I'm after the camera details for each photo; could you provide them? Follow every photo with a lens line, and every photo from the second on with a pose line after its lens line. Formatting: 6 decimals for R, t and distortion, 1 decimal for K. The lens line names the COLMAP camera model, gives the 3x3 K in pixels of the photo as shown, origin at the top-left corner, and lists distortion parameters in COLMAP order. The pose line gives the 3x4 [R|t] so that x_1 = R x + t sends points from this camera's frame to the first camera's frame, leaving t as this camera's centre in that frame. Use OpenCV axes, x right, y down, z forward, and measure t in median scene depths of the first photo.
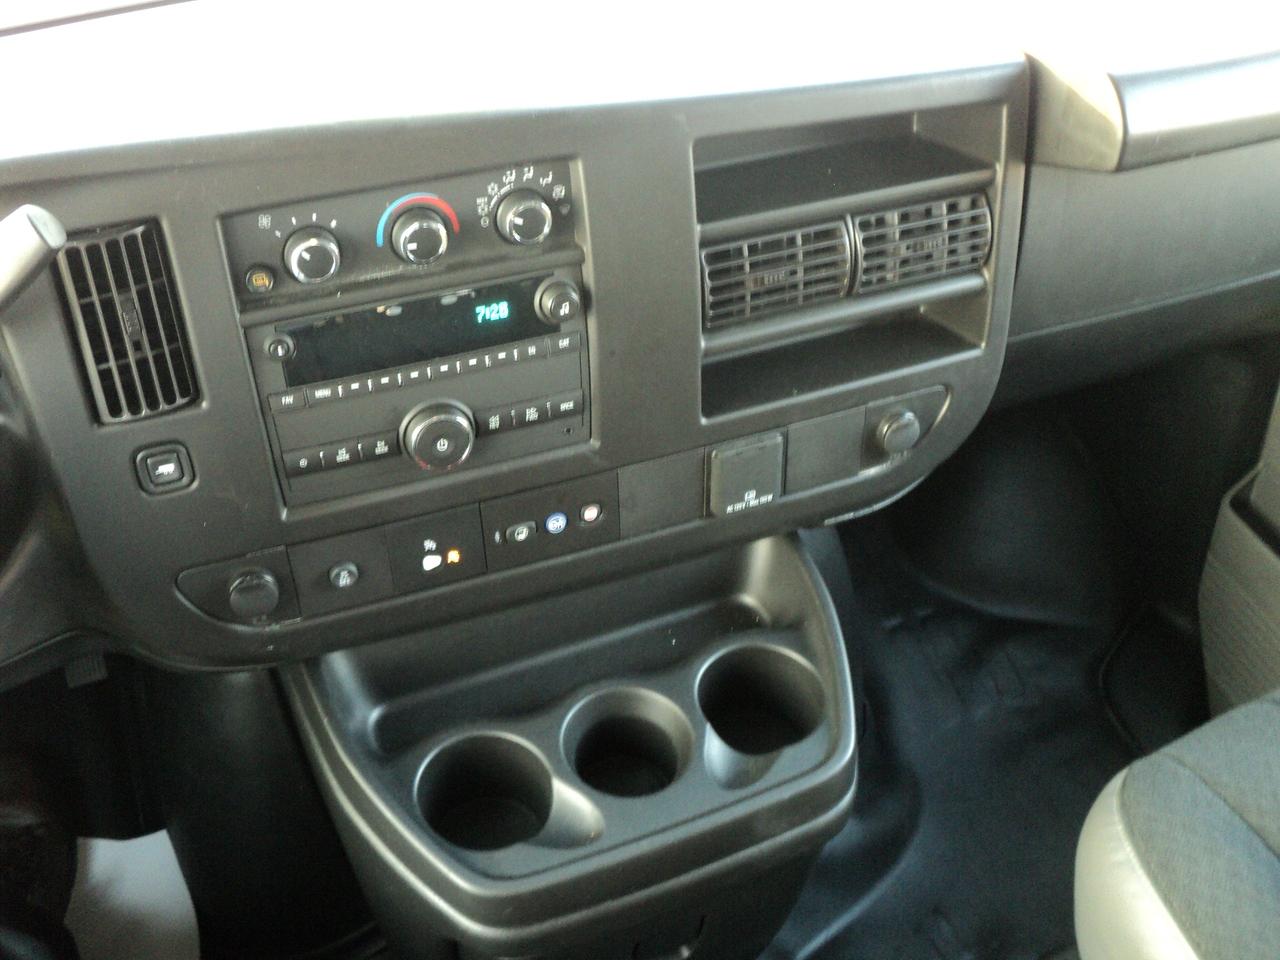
lens RADIAL K [[1312.5, 0, 630.3], [0, 1312.5, 483.8], [0, 0, 1]] dist [-0.133490, 0.000000]
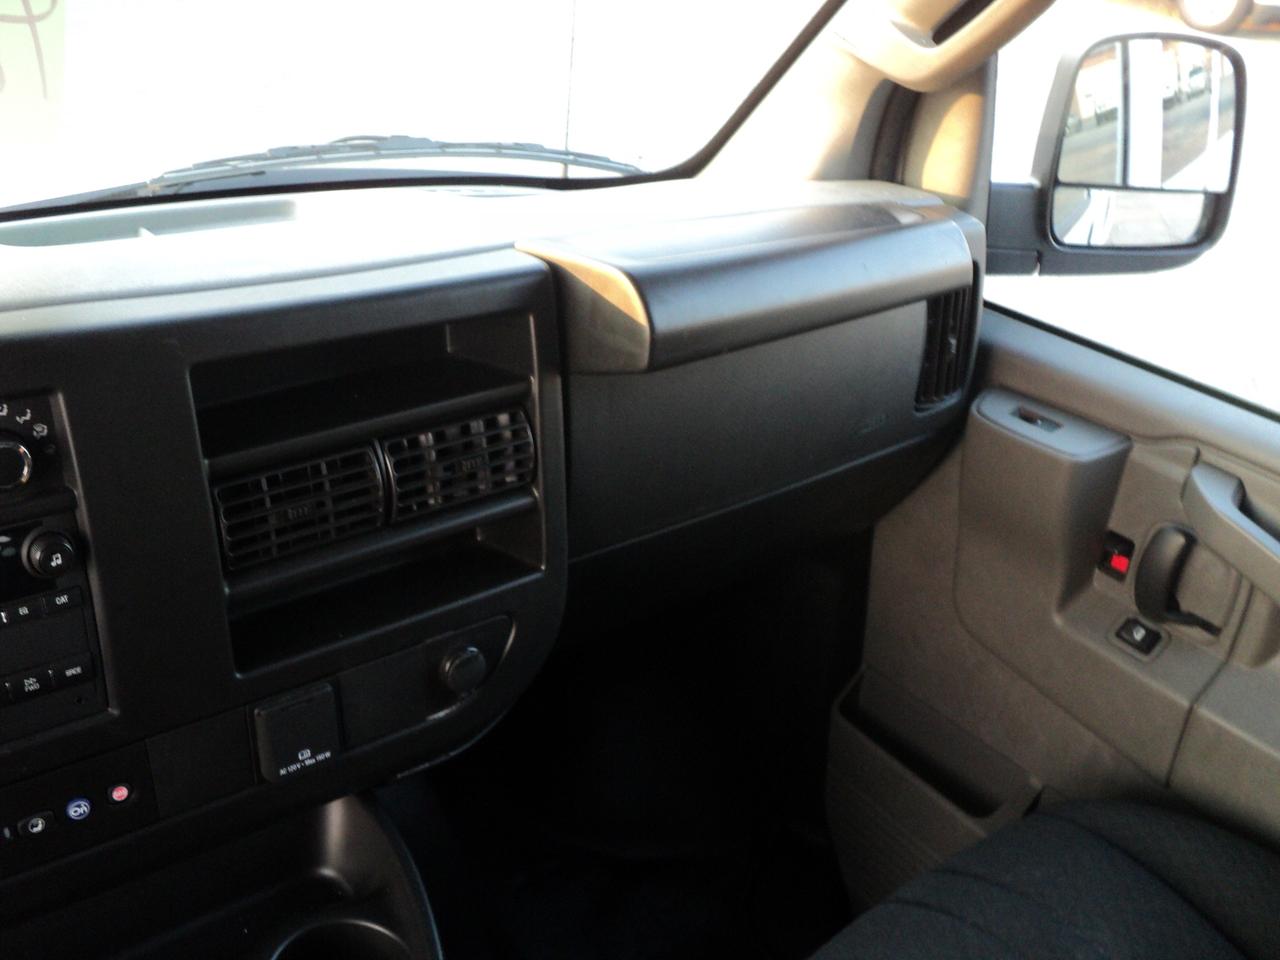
lens RADIAL K [[1312.5, 0, 626.6], [0, 1312.5, 481.1], [0, 0, 1]] dist [-0.133490, 0.000000]
pose [[0.959361, -0.072288, 0.272766, 0.081583], [0.127337, 0.973518, -0.189862, 0.024823], [-0.251818, 0.216879, 0.943160, 0.072299]]
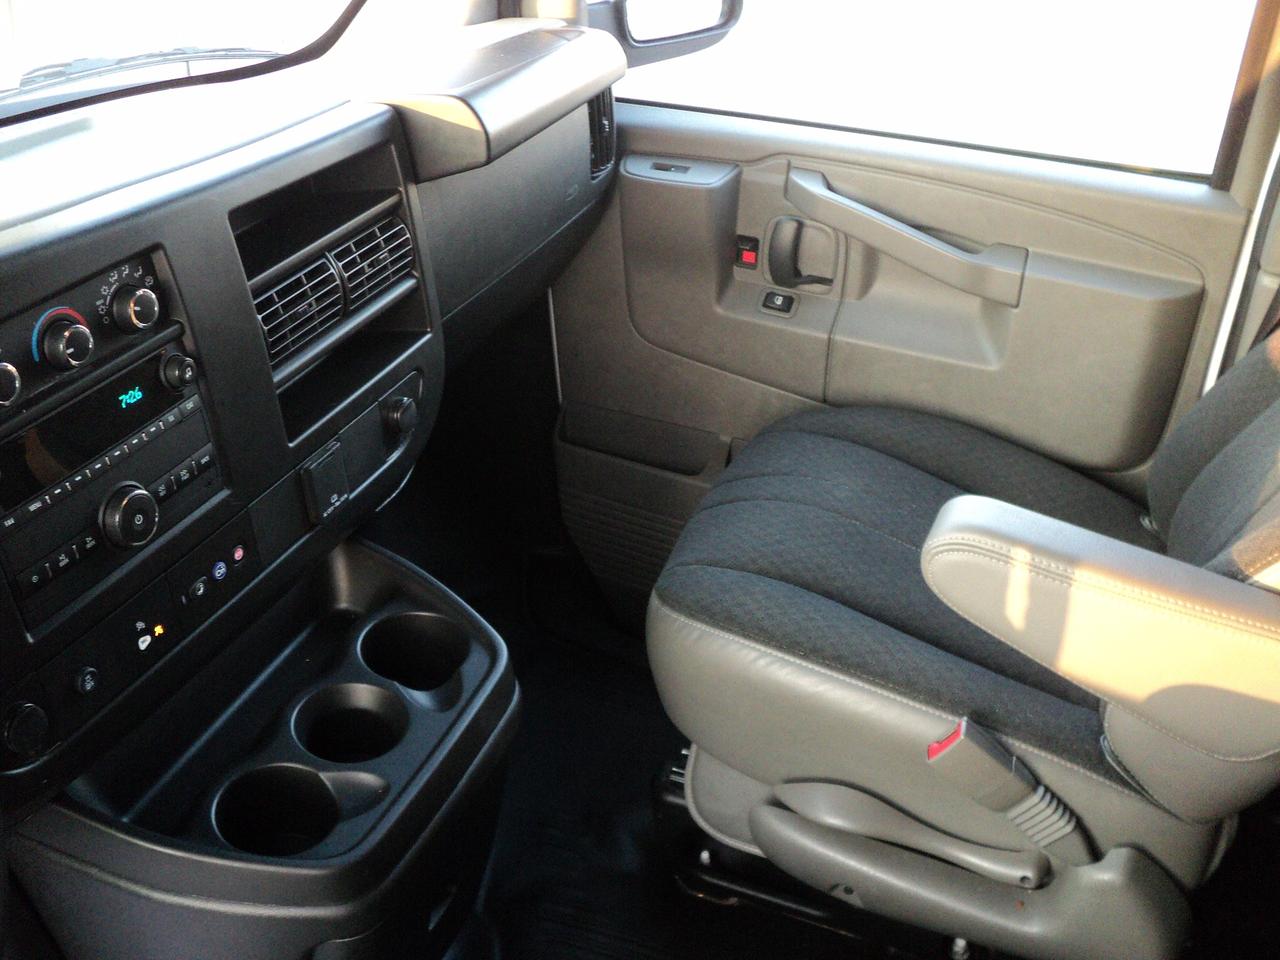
lens RADIAL K [[1312.5, 0, 632.9], [0, 1312.5, 477.3], [0, 0, 1]] dist [-0.133490, 0.000000]
pose [[0.709981, -0.364267, 0.602691, -0.461638], [0.447177, 0.894340, 0.013758, 0.105223], [-0.544022, 0.259742, 0.797856, -0.111750]]
